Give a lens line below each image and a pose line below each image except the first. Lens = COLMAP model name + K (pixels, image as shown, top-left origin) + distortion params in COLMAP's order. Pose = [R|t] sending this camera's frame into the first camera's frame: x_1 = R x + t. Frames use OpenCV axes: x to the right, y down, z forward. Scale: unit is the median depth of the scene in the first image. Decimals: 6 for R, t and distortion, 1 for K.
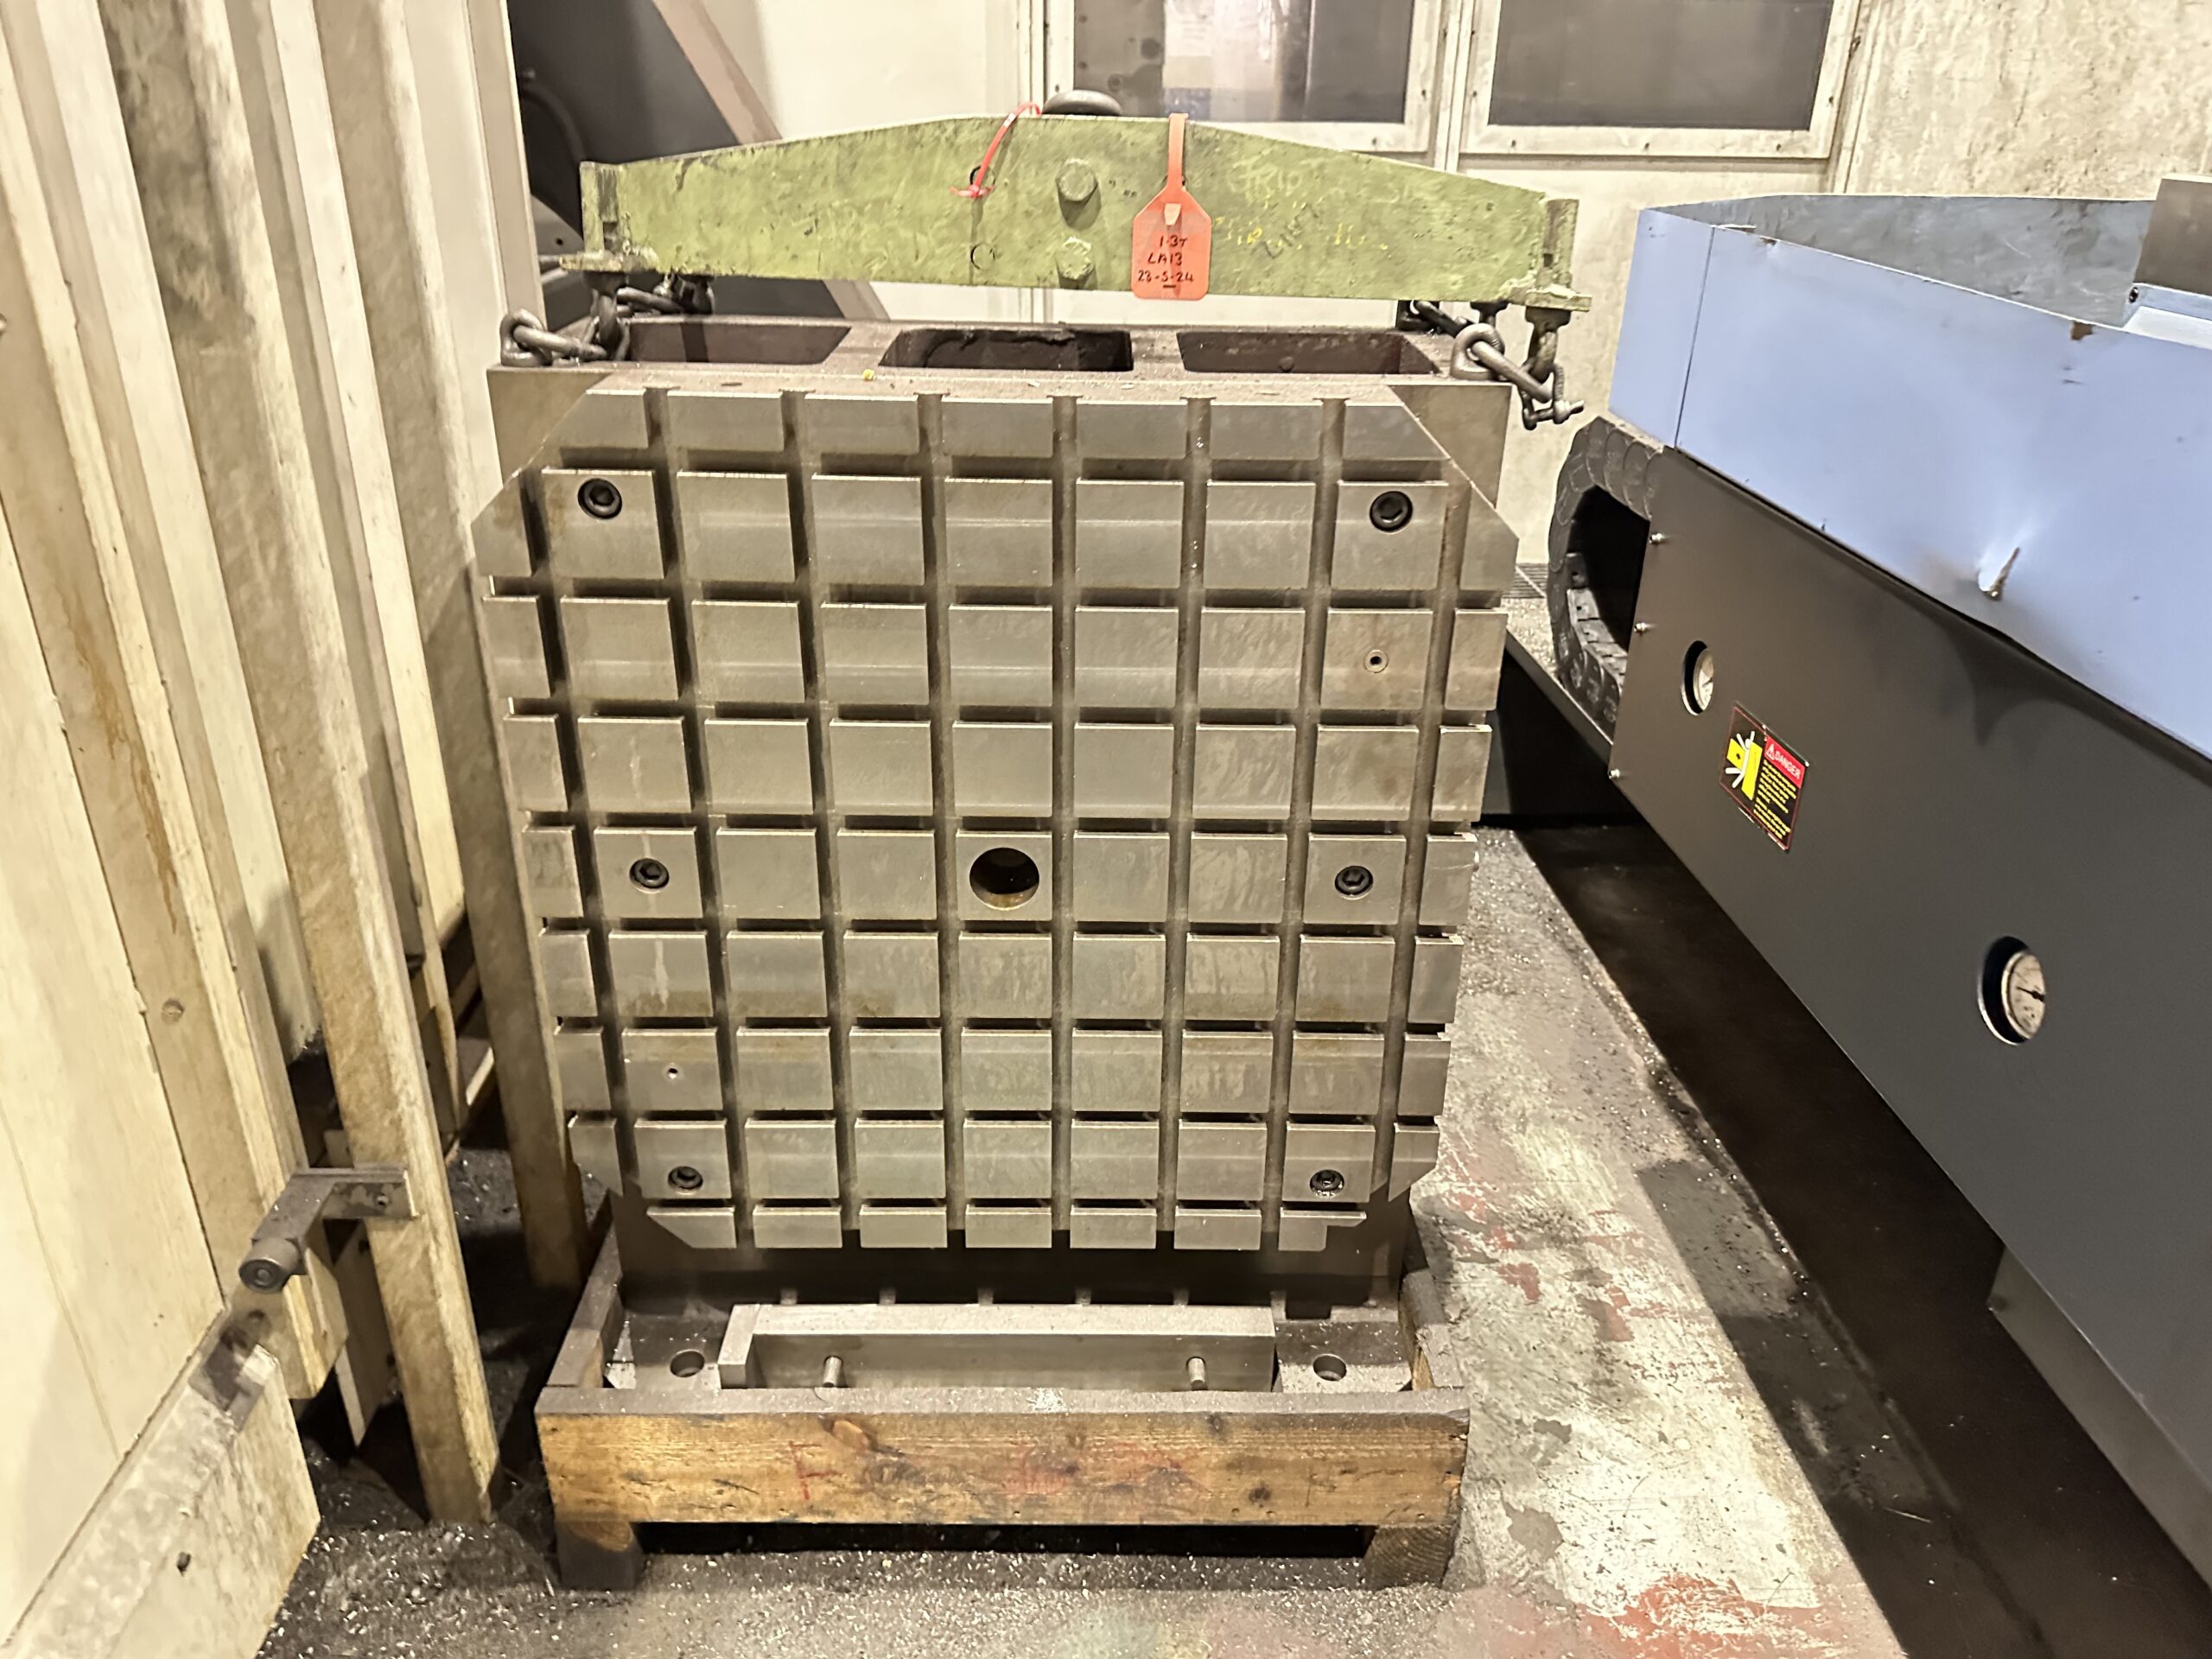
lens RADIAL K [[1556.3, 0, 1140.2], [0, 1556.3, 820.2], [0, 0, 1]] dist [0.061715, -0.081015]
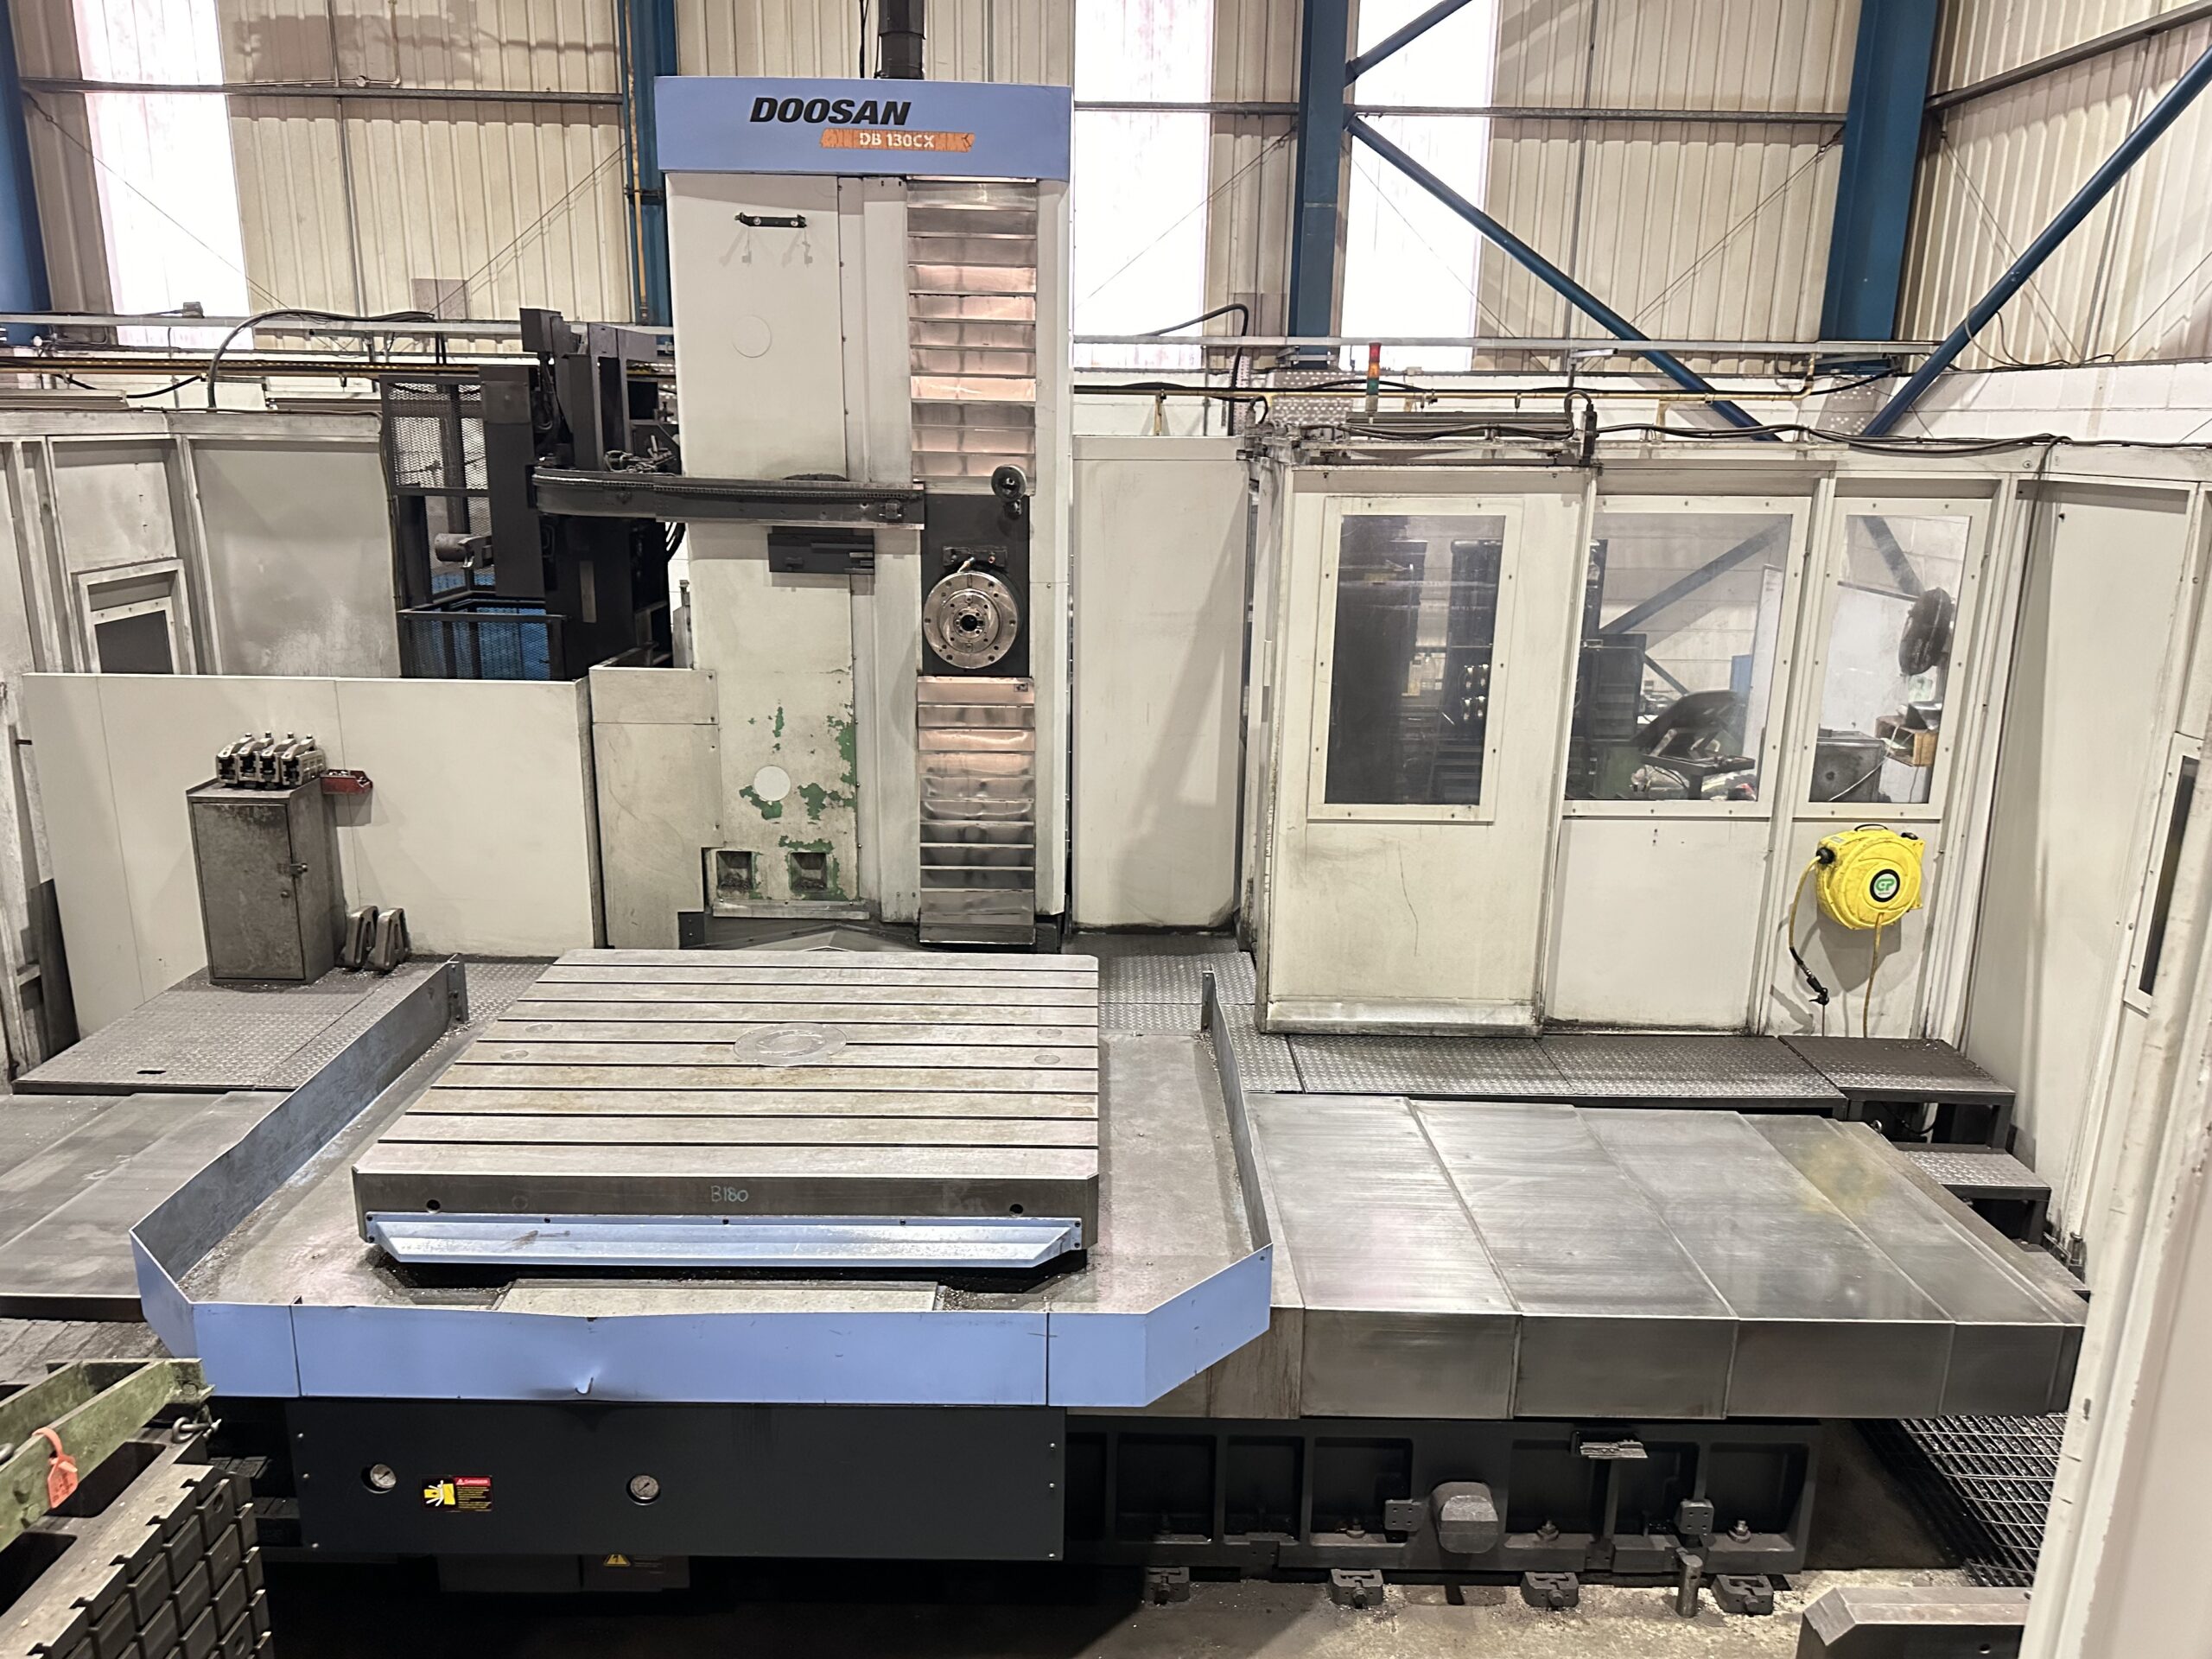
lens RADIAL K [[1556.3, 0, 1107.1], [0, 1556.3, 837.7], [0, 0, 1]] dist [0.061715, -0.081015]
pose [[0.044723, -0.279418, 0.959127, -1.620180], [0.420740, 0.876054, 0.235598, -0.963450], [-0.906078, 0.393006, 0.156742, -0.933898]]
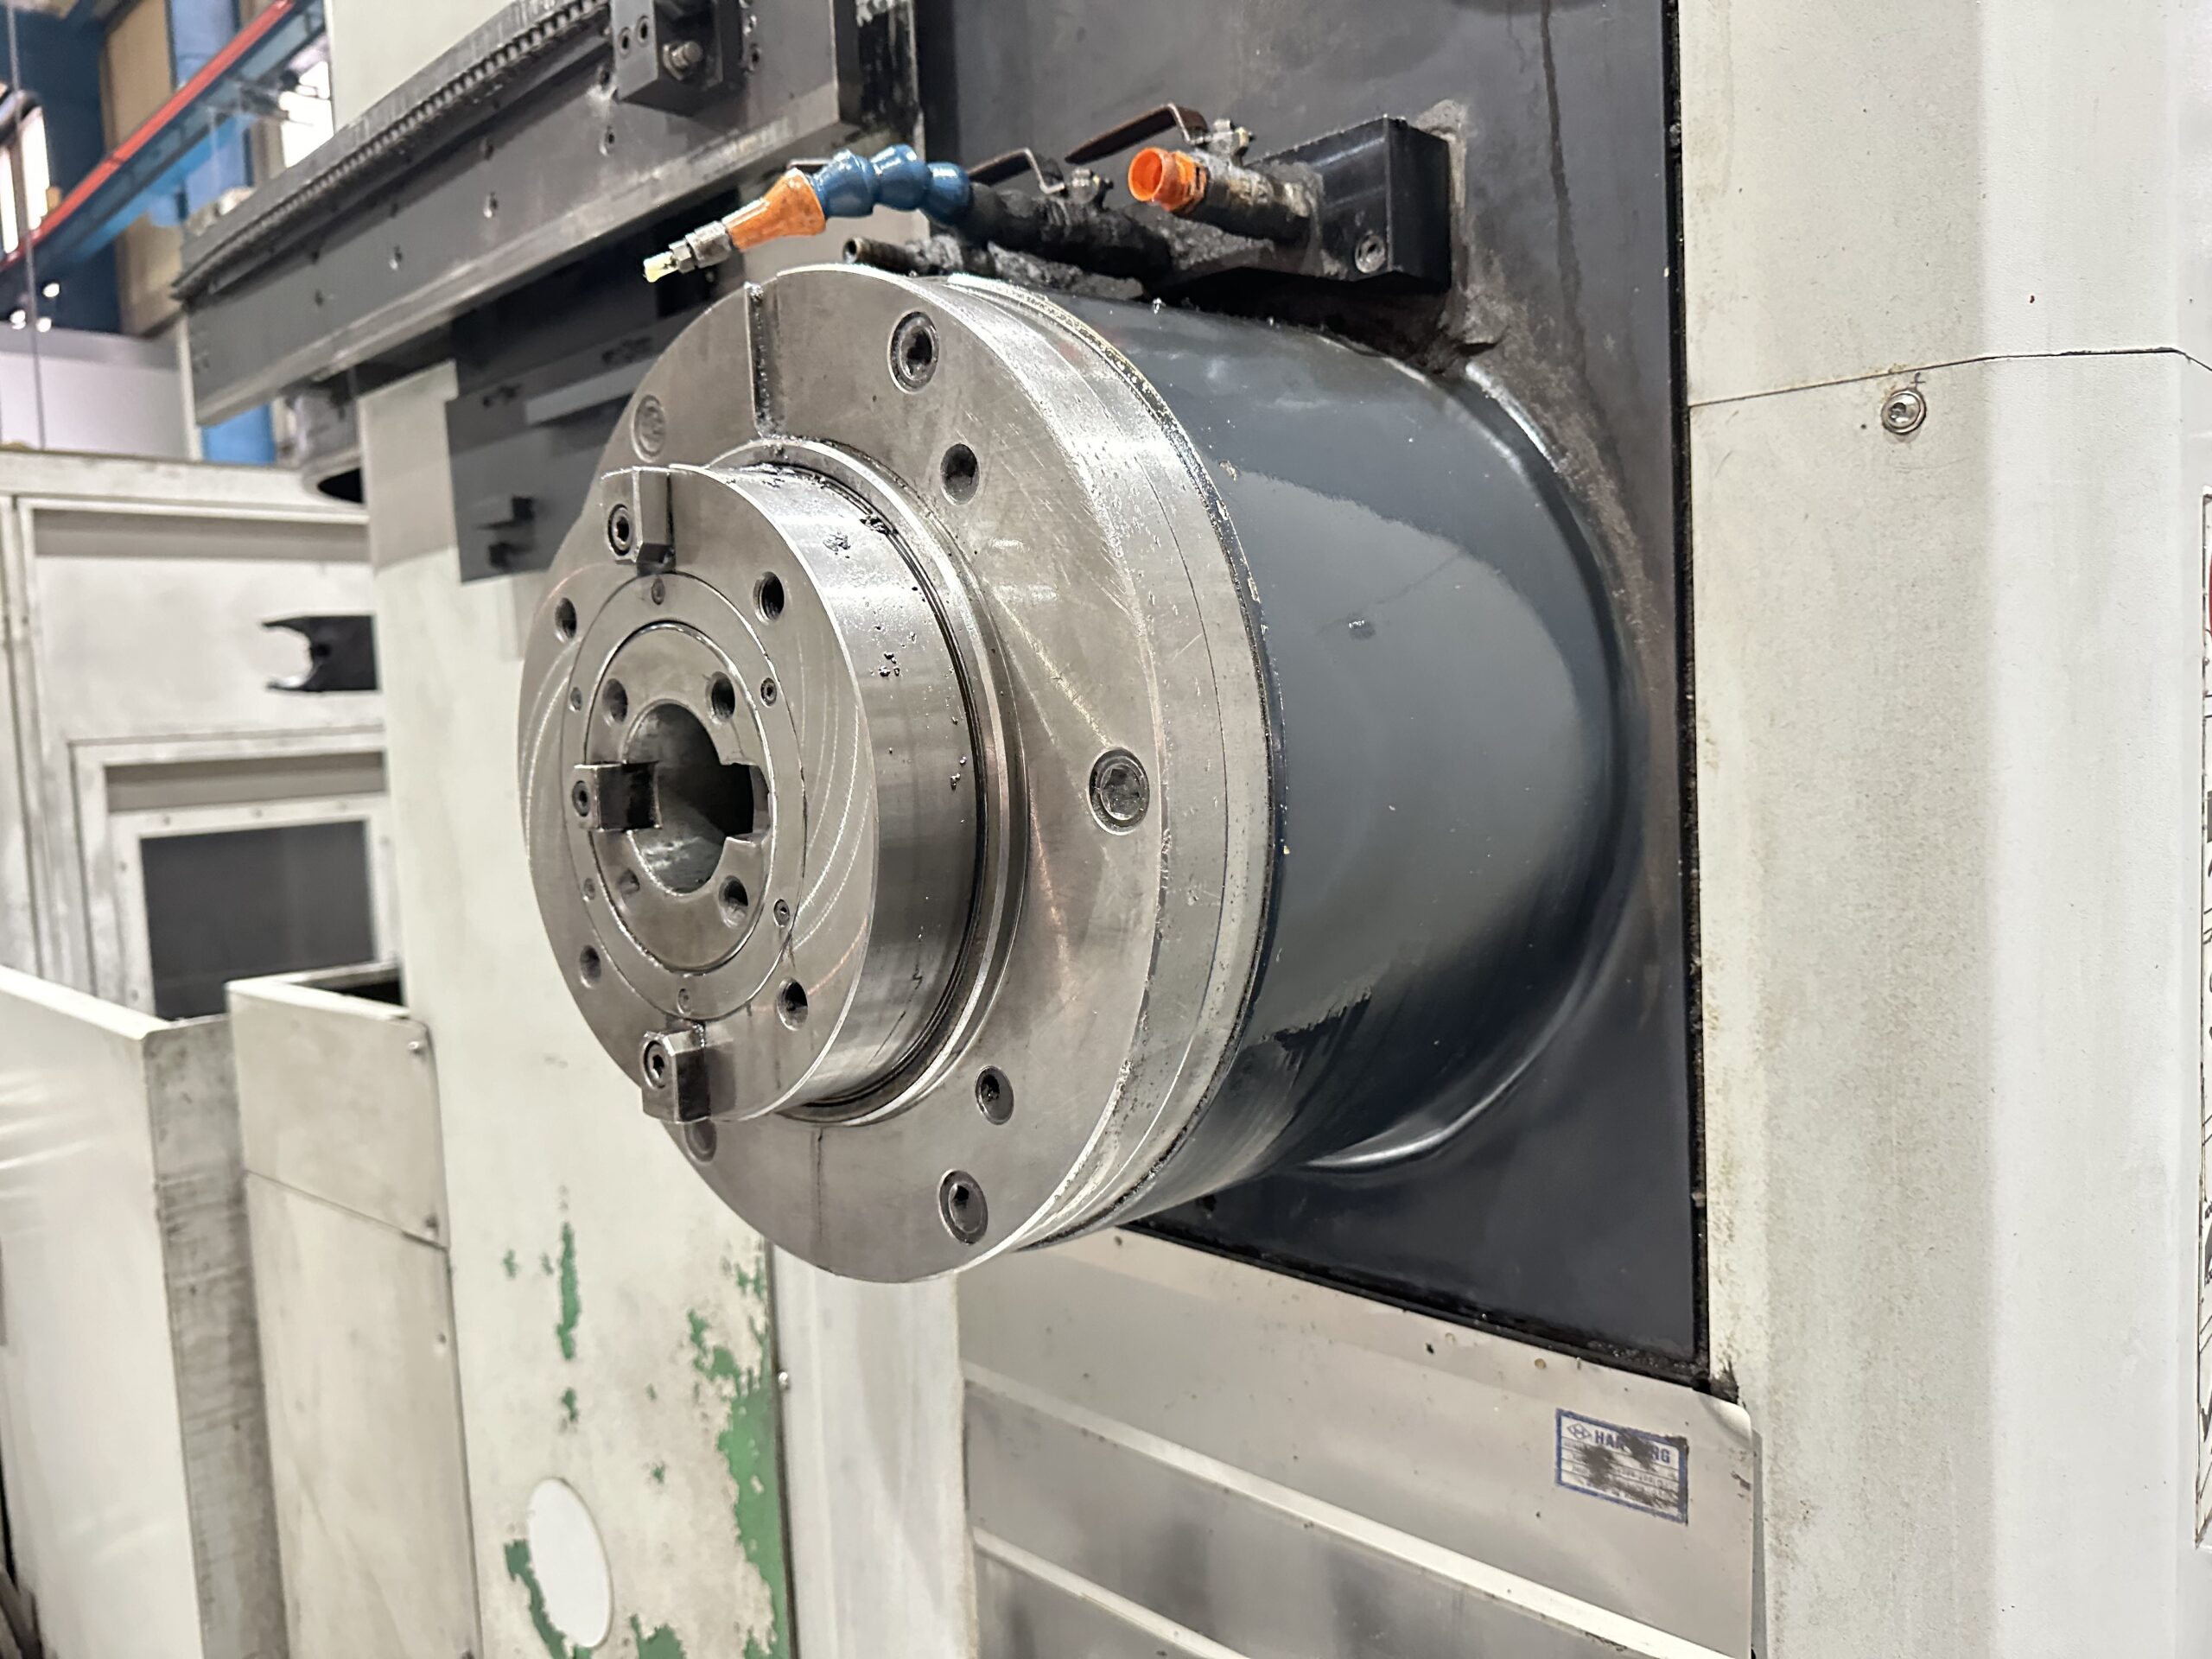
lens RADIAL K [[1556.3, 0, 1106.6], [0, 1556.3, 818.1], [0, 0, 1]] dist [0.061715, -0.081015]
pose [[0.720125, -0.107163, 0.685518, 2.764250], [0.358814, 0.903149, -0.235743, -0.464103], [-0.593862, 0.415738, 0.688832, -0.436241]]
